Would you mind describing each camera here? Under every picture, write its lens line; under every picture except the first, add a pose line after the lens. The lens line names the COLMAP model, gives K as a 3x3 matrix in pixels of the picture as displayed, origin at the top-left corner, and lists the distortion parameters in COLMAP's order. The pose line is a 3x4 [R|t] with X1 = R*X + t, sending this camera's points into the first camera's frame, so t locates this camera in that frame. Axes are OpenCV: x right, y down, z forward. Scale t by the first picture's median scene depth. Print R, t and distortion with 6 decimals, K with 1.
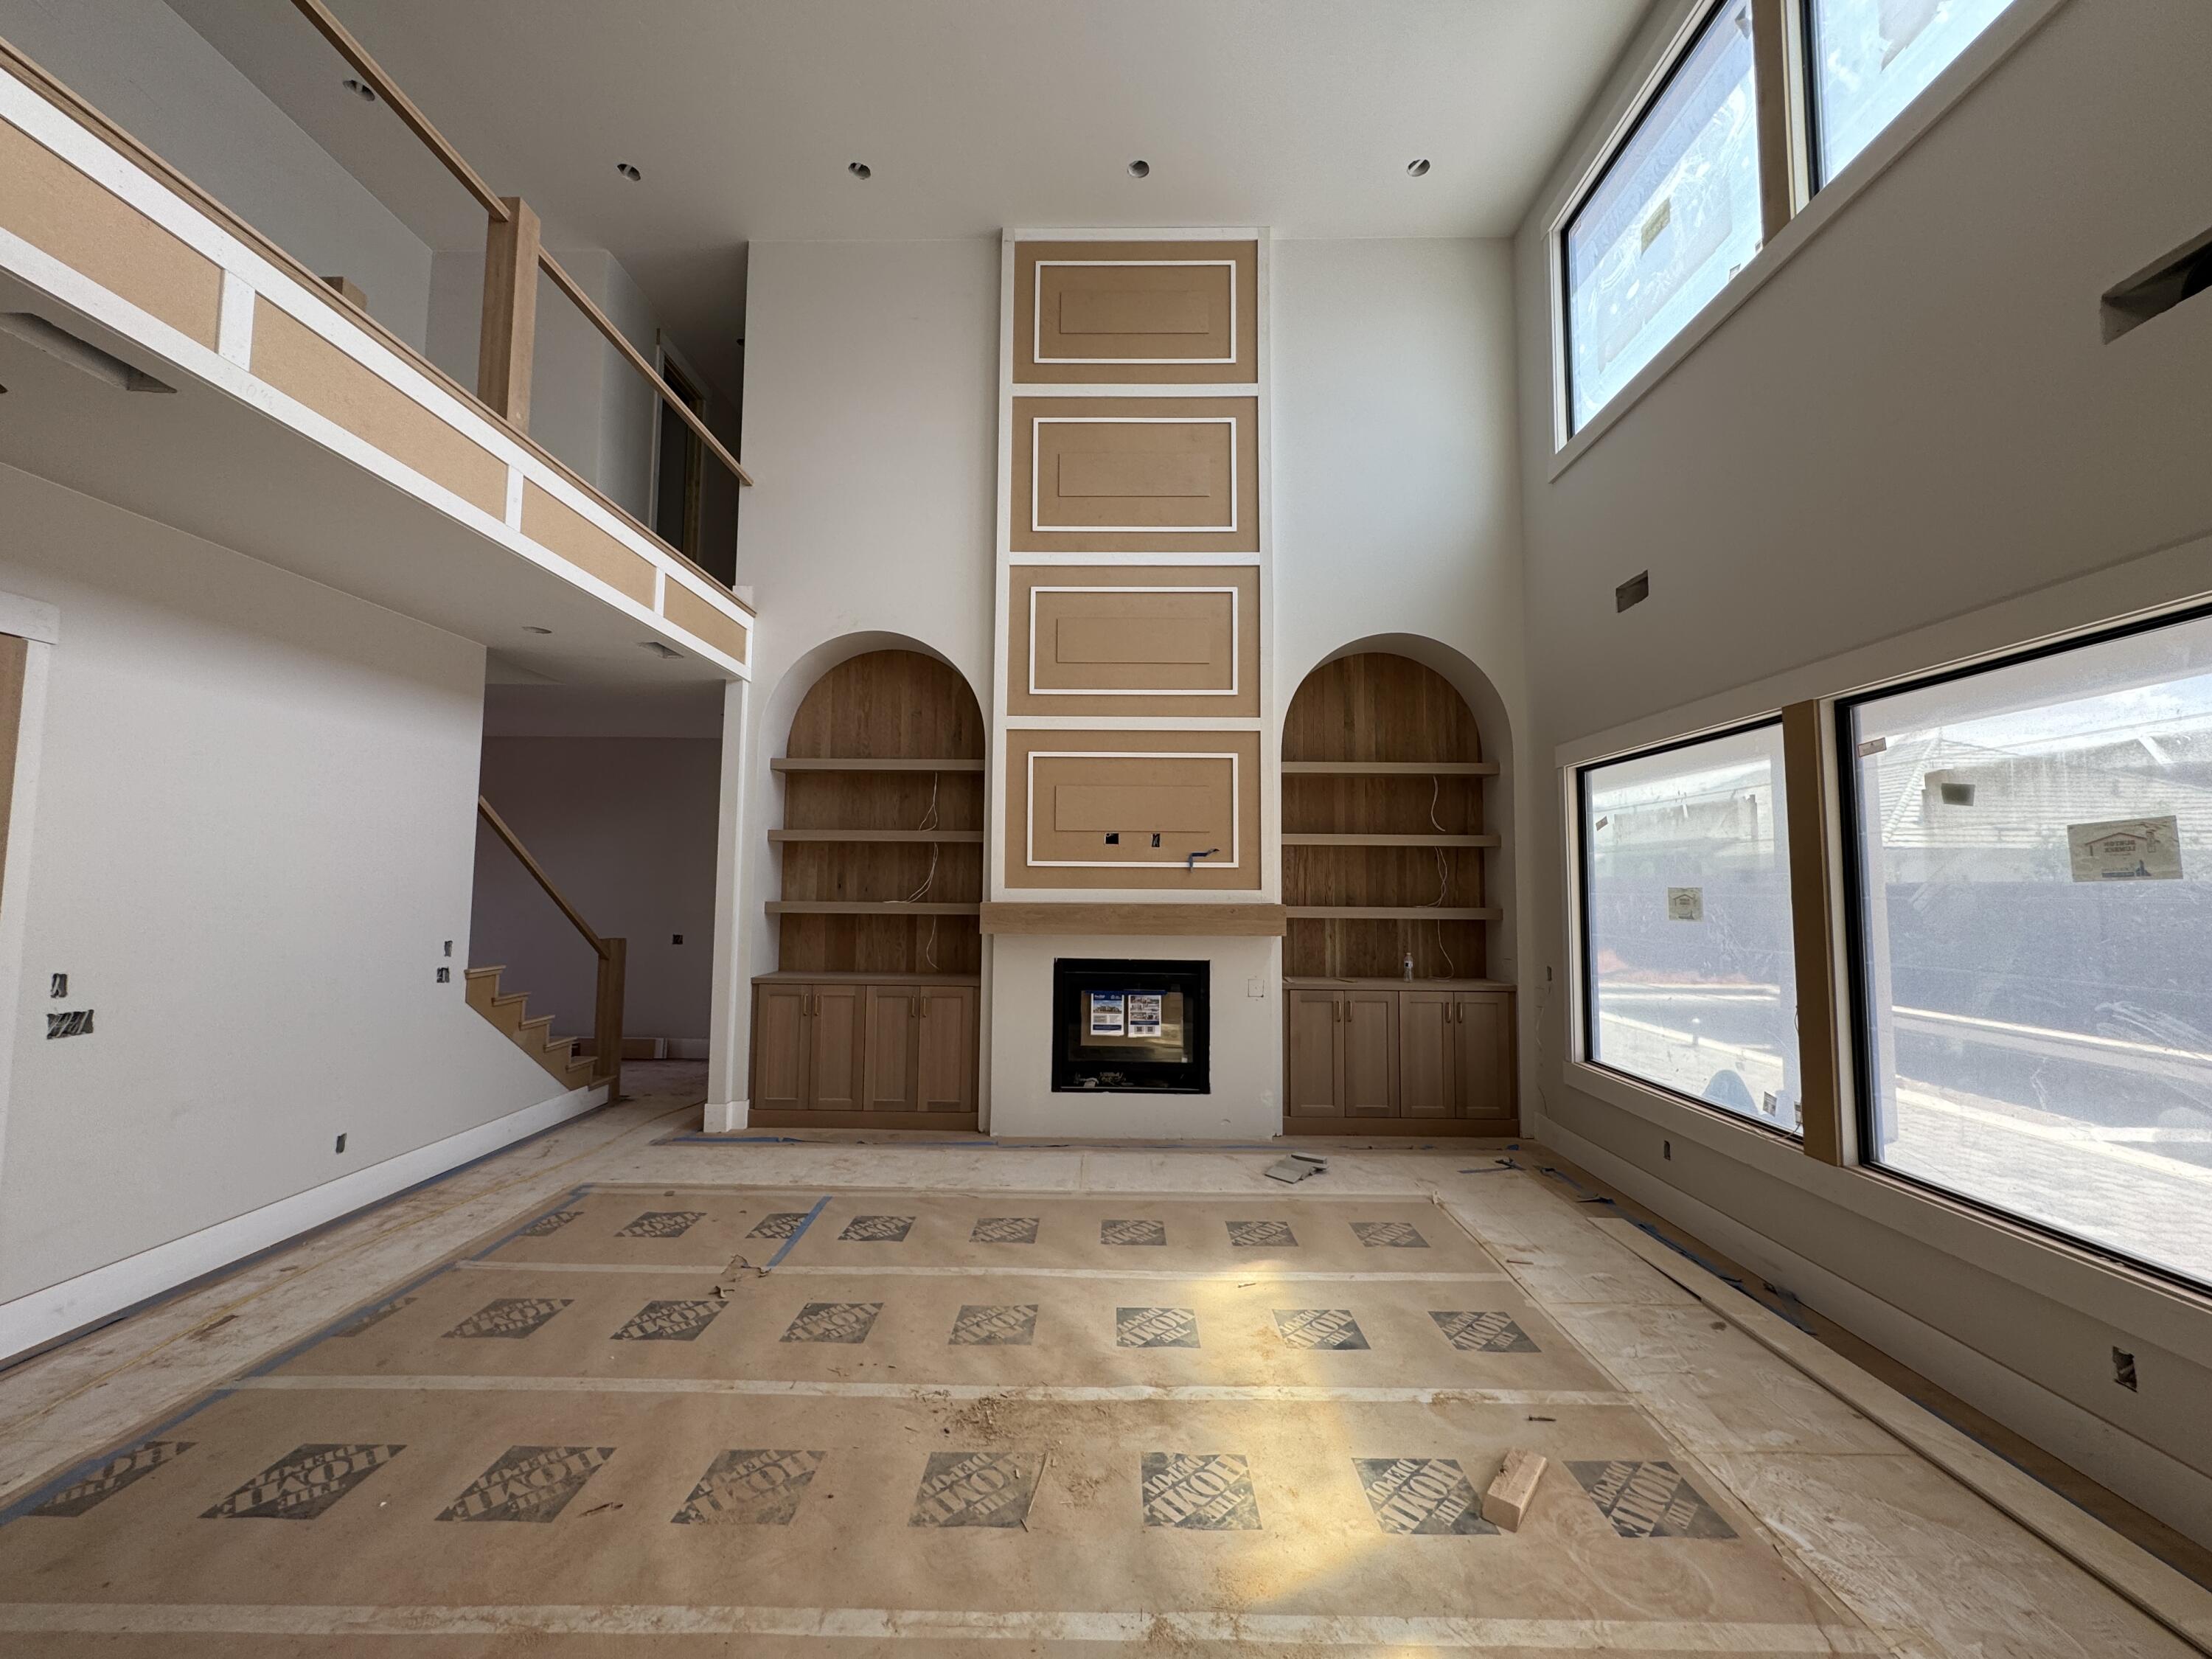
lens RADIAL K [[878.3, 0, 1106.0], [0, 878.3, 829.5], [0, 0, 1]] dist [0.000427, 0.000026]
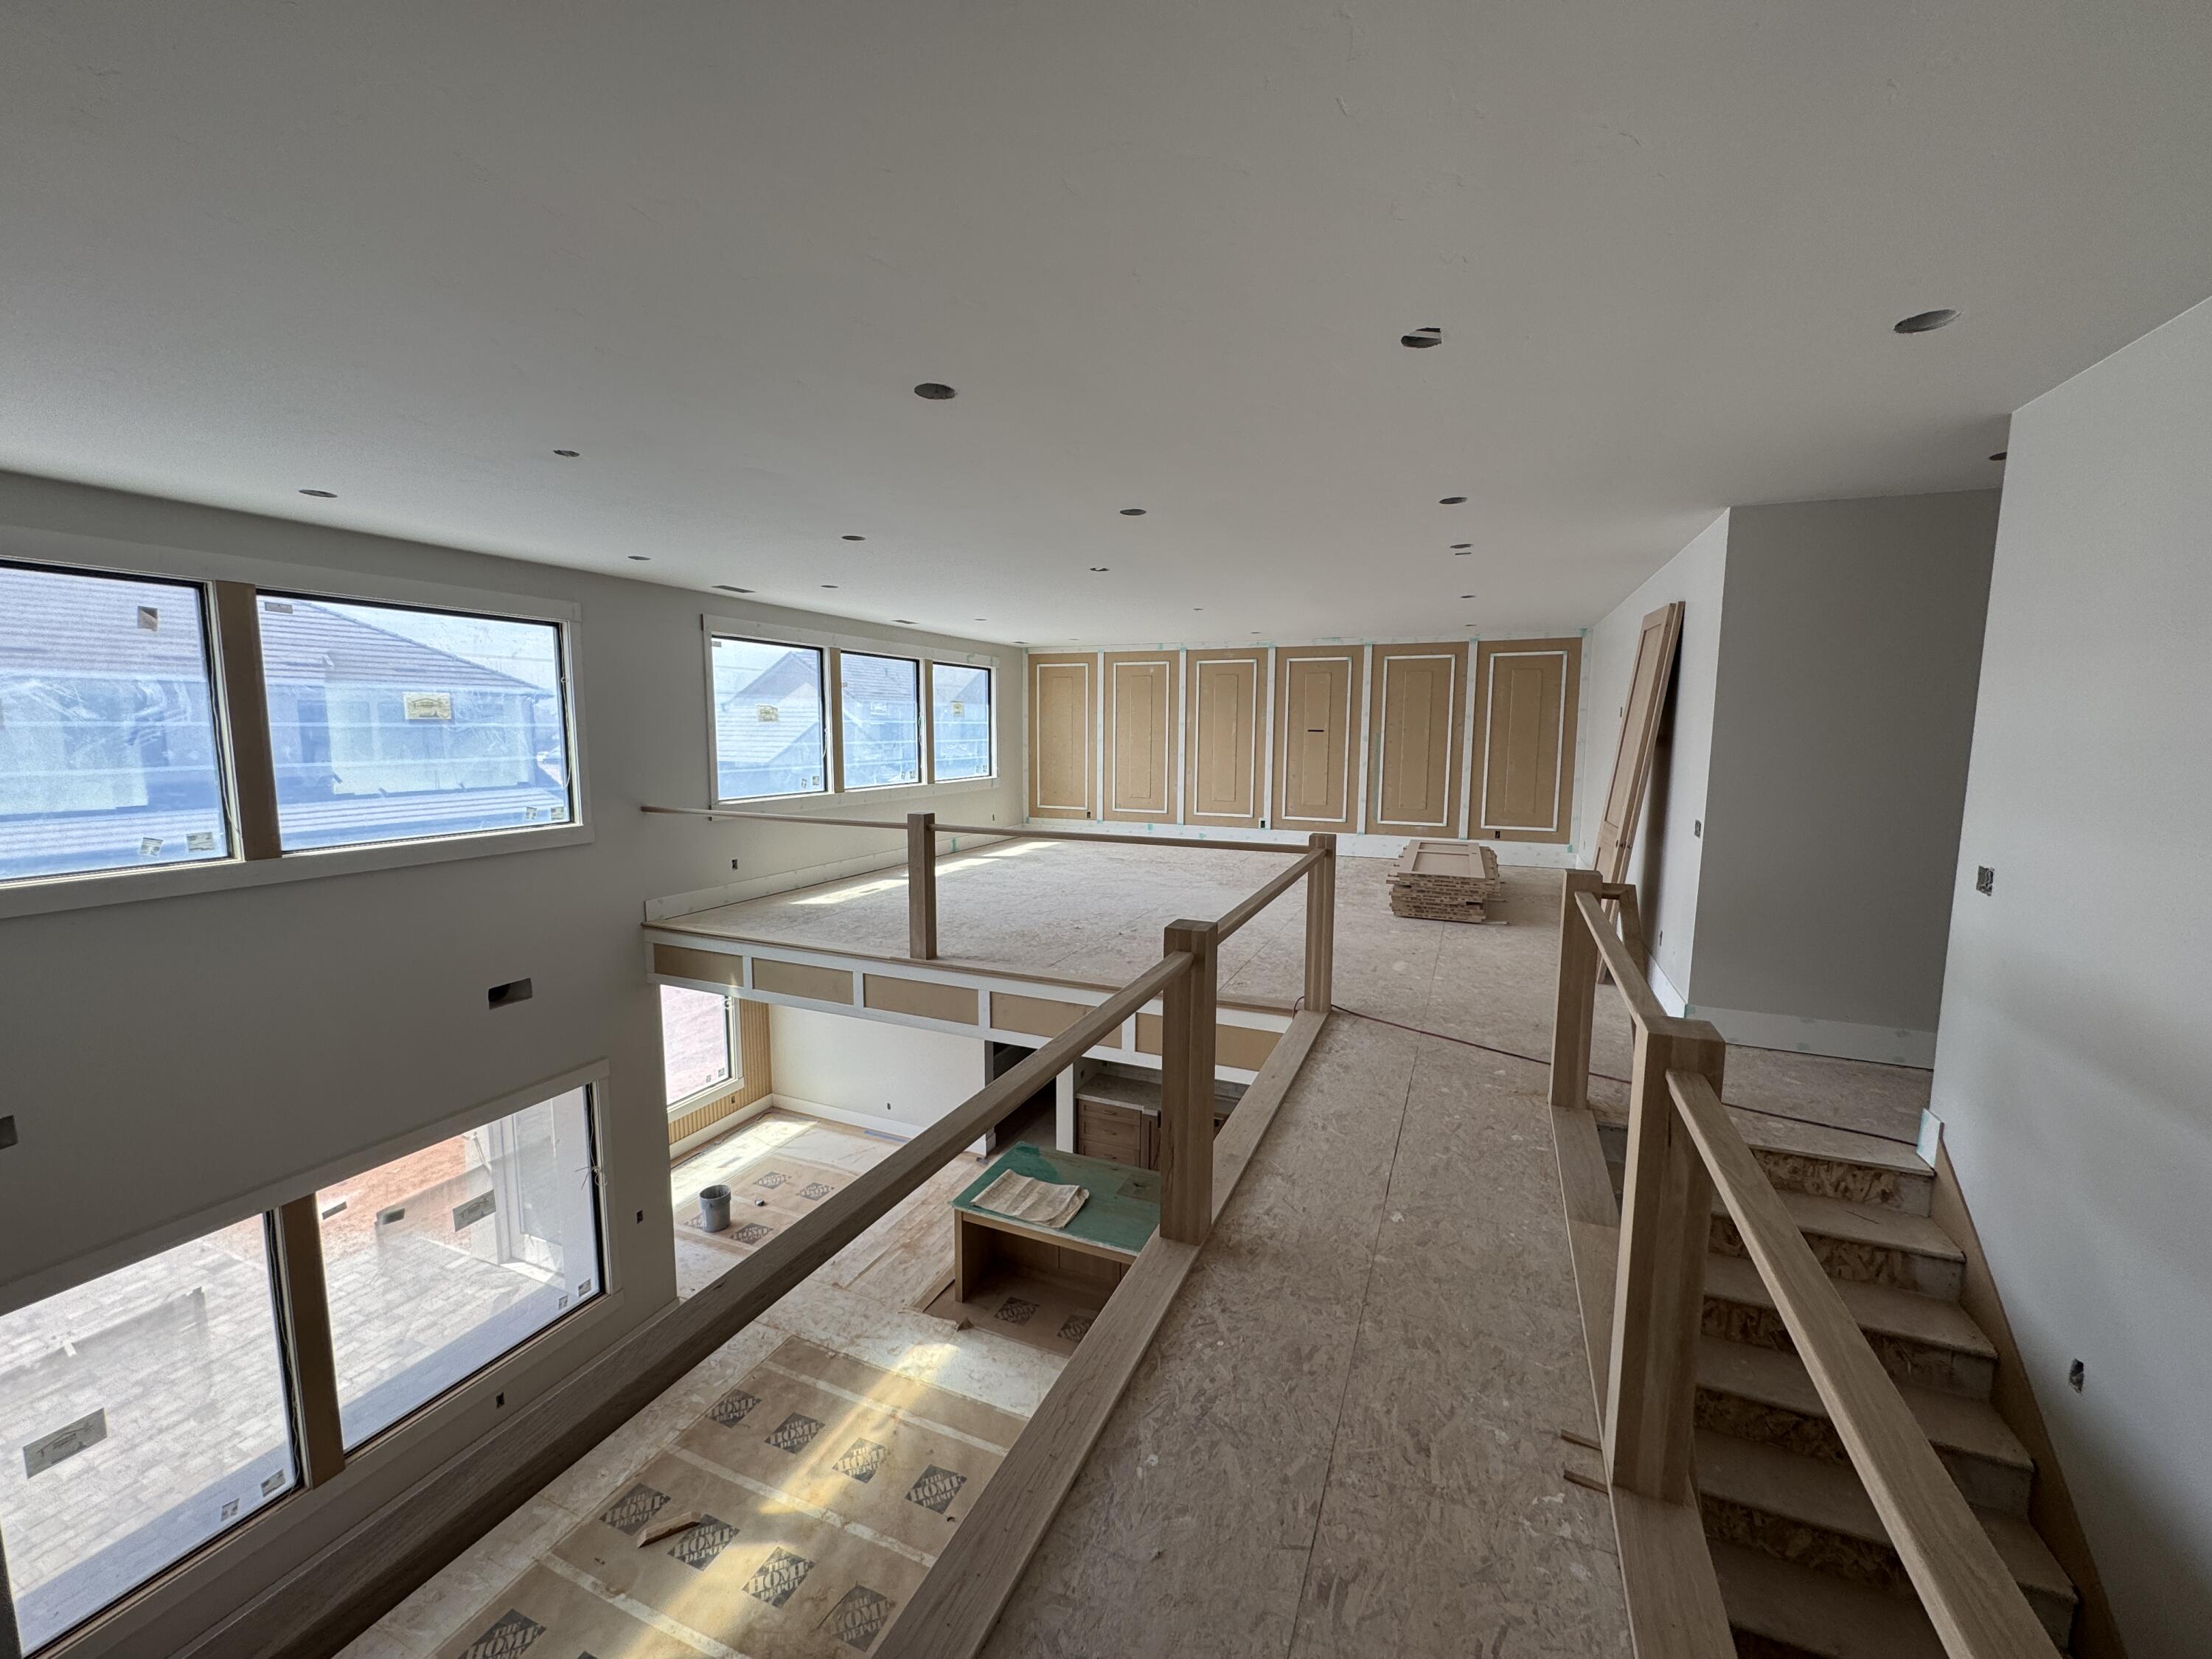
lens RADIAL K [[878.3, 0, 1106.0], [0, 878.3, 829.5], [0, 0, 1]] dist [0.000427, 0.000026]
pose [[-0.924941, -0.058173, 0.375633, -1.321648], [-0.040897, 0.997713, 0.053808, -1.234002], [-0.377905, 0.034407, -0.925205, 2.551297]]
